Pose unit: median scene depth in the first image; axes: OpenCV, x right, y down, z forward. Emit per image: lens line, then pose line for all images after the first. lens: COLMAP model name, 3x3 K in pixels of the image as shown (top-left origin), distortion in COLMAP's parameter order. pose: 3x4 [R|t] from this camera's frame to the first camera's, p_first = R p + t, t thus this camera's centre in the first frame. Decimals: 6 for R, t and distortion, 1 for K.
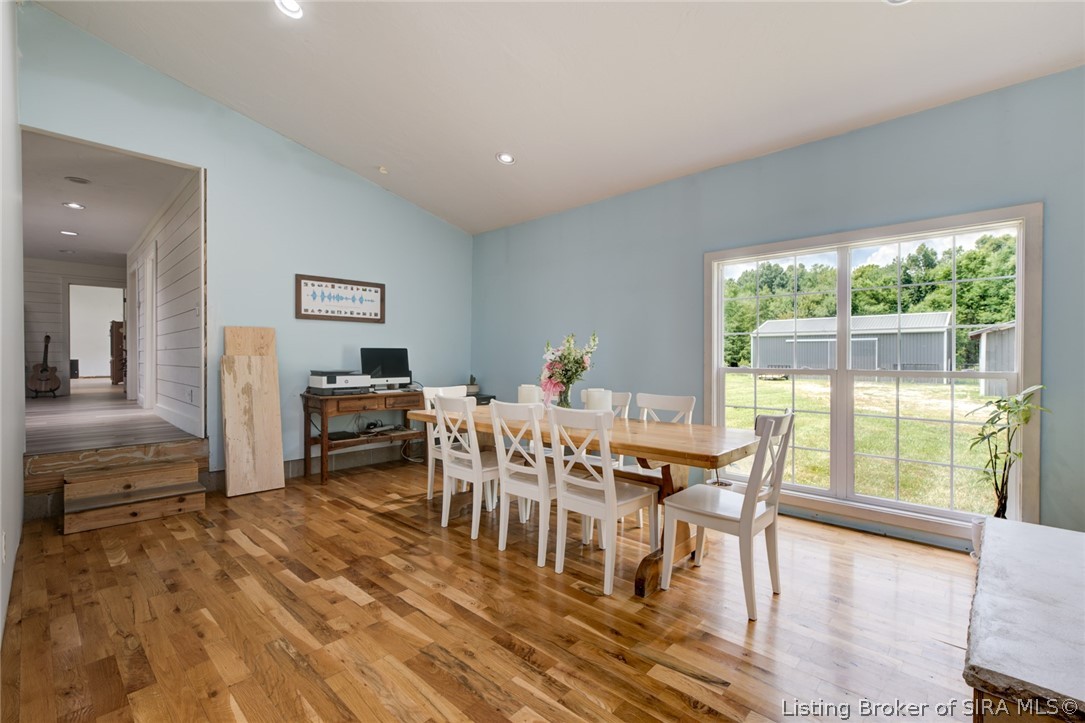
lens RADIAL K [[496.8, 0, 538.7], [0, 496.8, 360.9], [0, 0, 1]] dist [-0.000525, -0.000029]
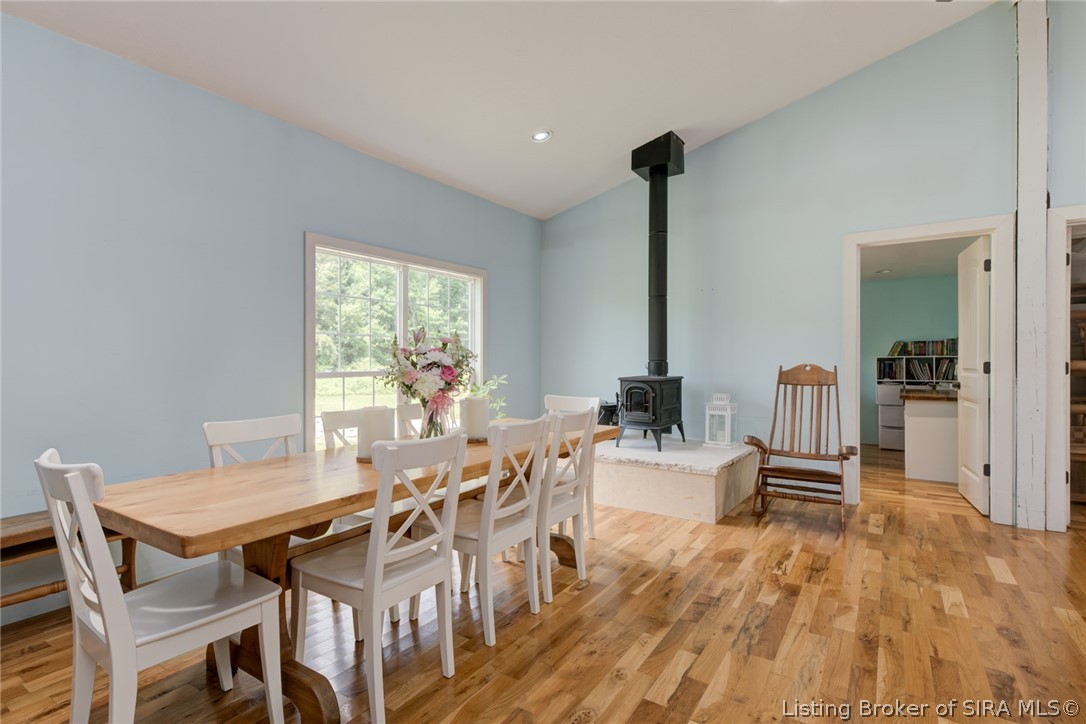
lens RADIAL K [[517.3, 0, 540.4], [0, 517.3, 365.0], [0, 0, 1]] dist [0.001340, 0.001404]
pose [[-0.183912, -0.000933, 0.982942, -1.045518], [0.008045, 0.999965, 0.002454, -0.007046], [-0.982910, 0.008359, -0.183898, 1.409636]]
